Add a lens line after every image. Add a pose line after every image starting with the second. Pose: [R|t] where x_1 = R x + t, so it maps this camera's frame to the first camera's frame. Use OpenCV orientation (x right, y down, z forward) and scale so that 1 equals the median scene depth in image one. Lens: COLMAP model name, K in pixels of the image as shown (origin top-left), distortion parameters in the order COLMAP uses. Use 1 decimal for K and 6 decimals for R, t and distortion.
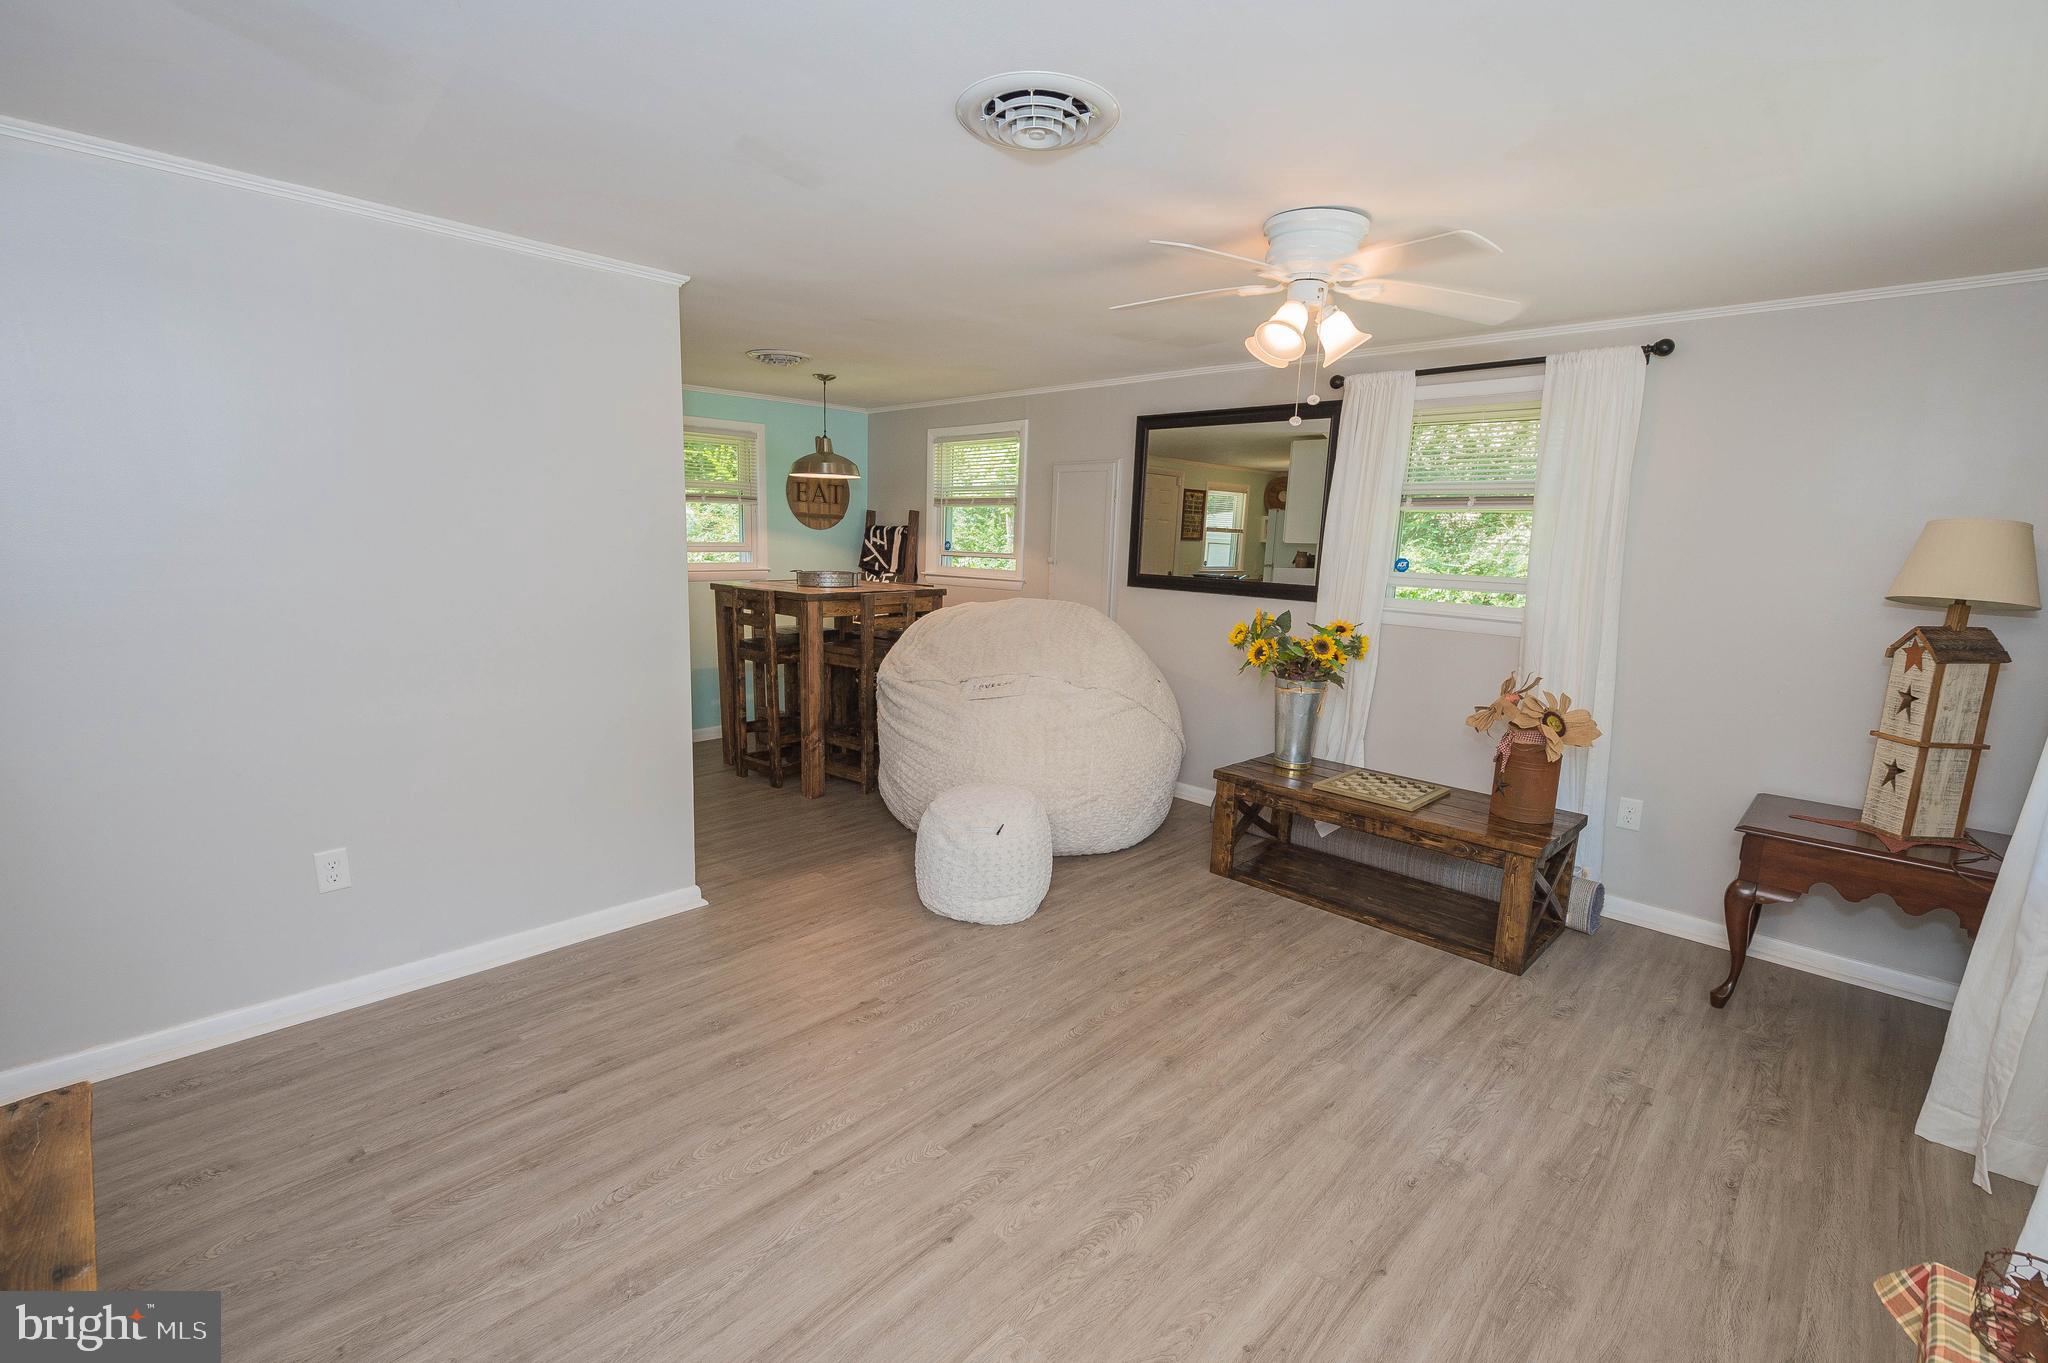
lens RADIAL K [[900.7, 0, 1024.0], [0, 900.7, 681.5], [0, 0, 1]] dist [0.002625, 0.000108]
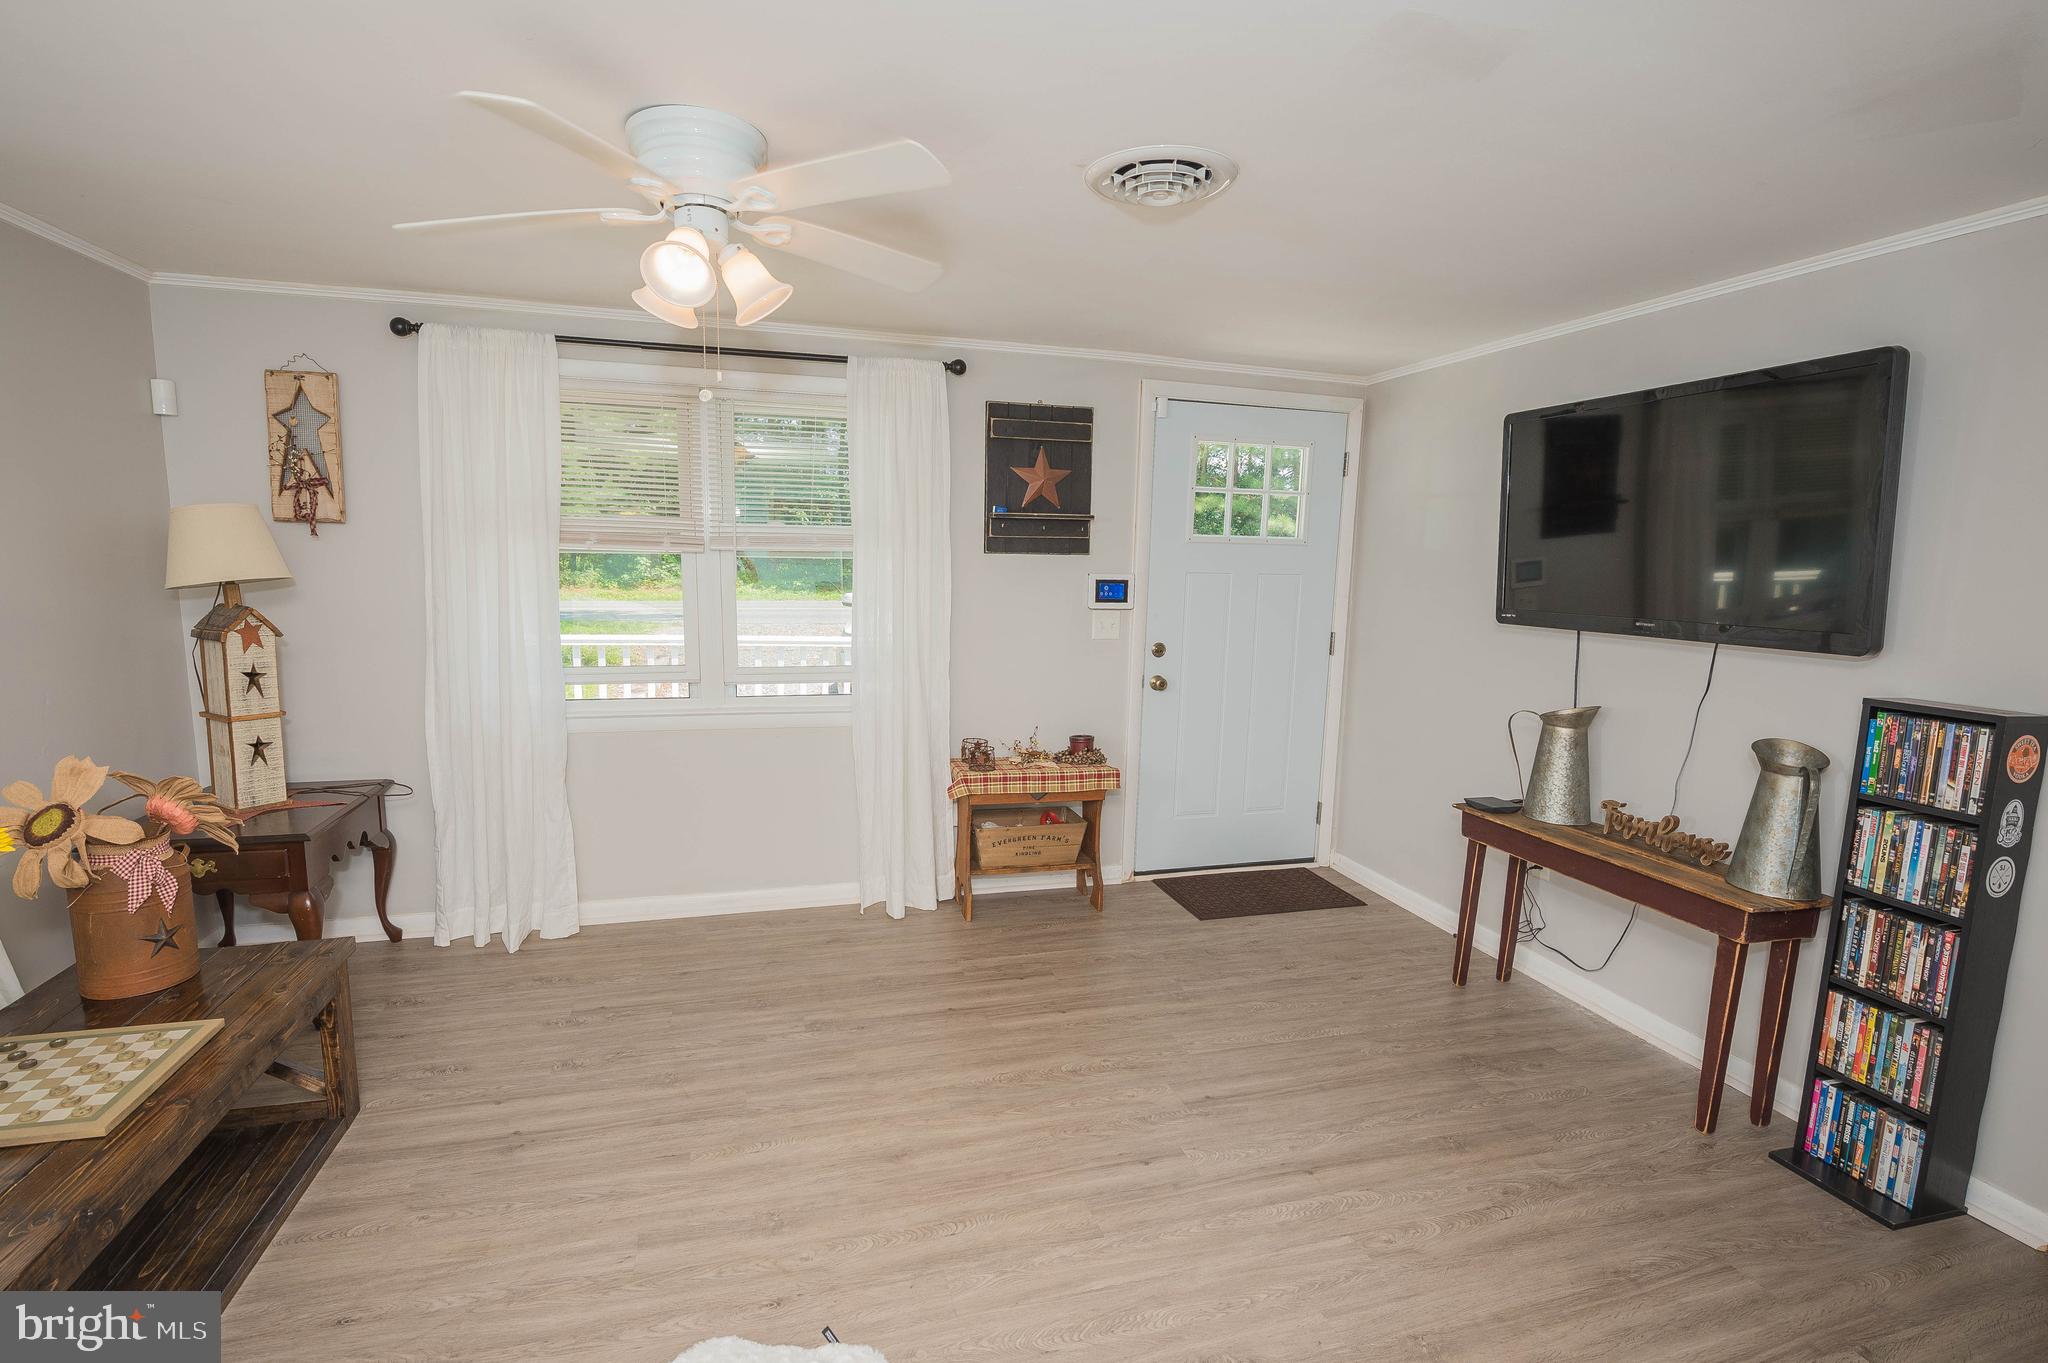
lens RADIAL K [[947.8, 0, 1013.1], [0, 947.8, 684.0], [0, 0, 1]] dist [-0.017194, -0.000614]
pose [[-0.863598, -0.117734, 0.490242, -0.267240], [0.034547, 0.956250, 0.290504, -0.224889], [-0.502997, 0.267815, -0.821748, 1.277898]]
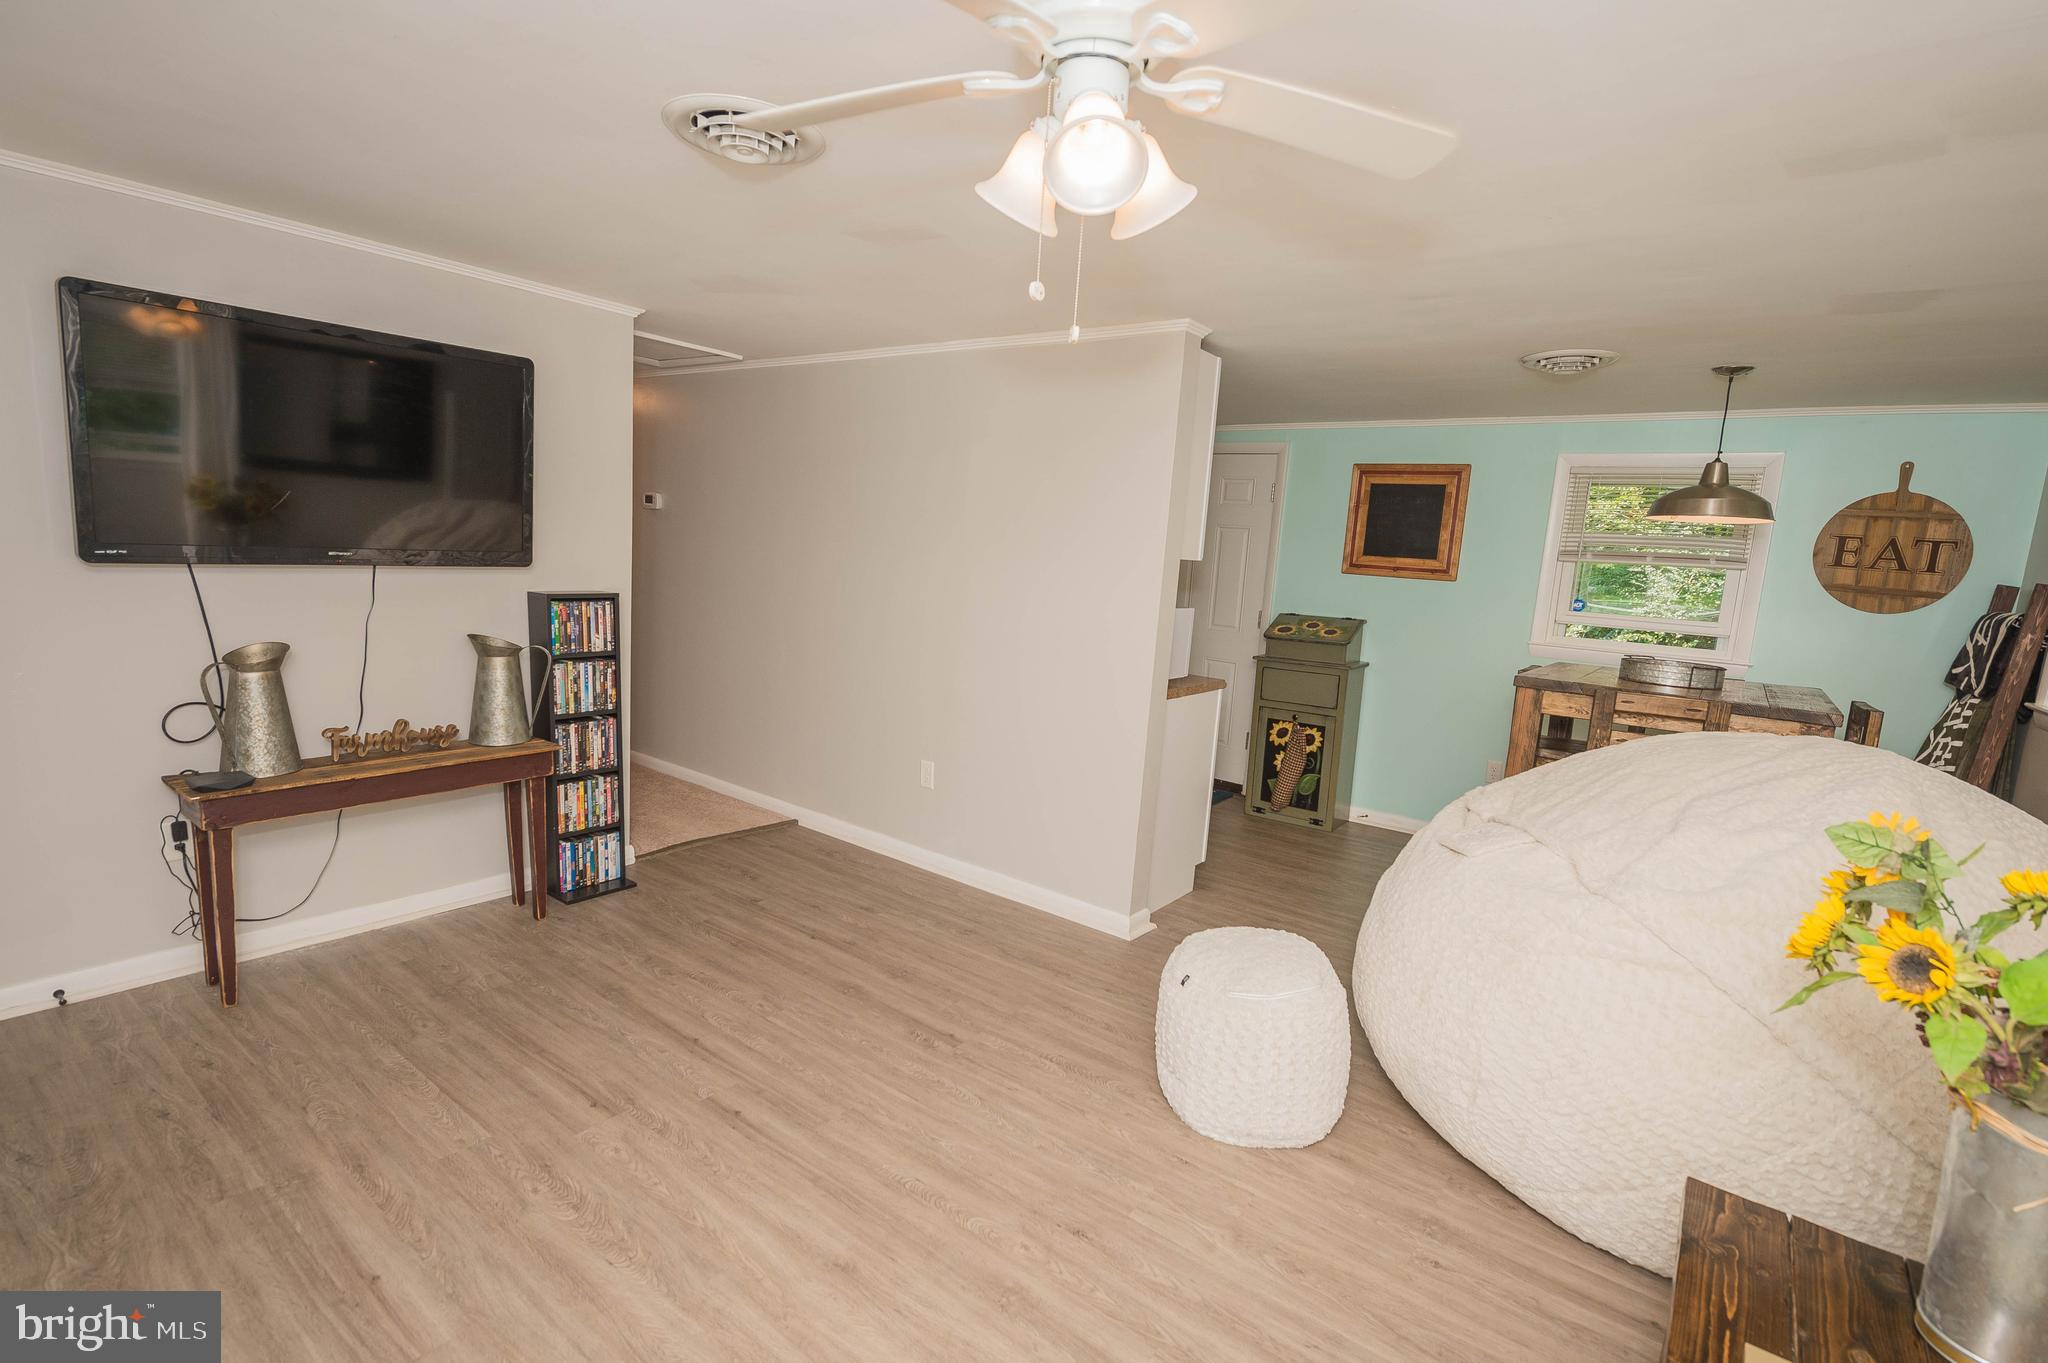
lens RADIAL K [[947.8, 0, 1013.1], [0, 947.8, 684.0], [0, 0, 1]] dist [-0.017194, -0.000614]
pose [[0.111921, 0.123887, -0.985964, 0.700483], [-0.224874, 0.969617, 0.096306, -0.109225], [0.967939, 0.210939, 0.136380, 0.756332]]
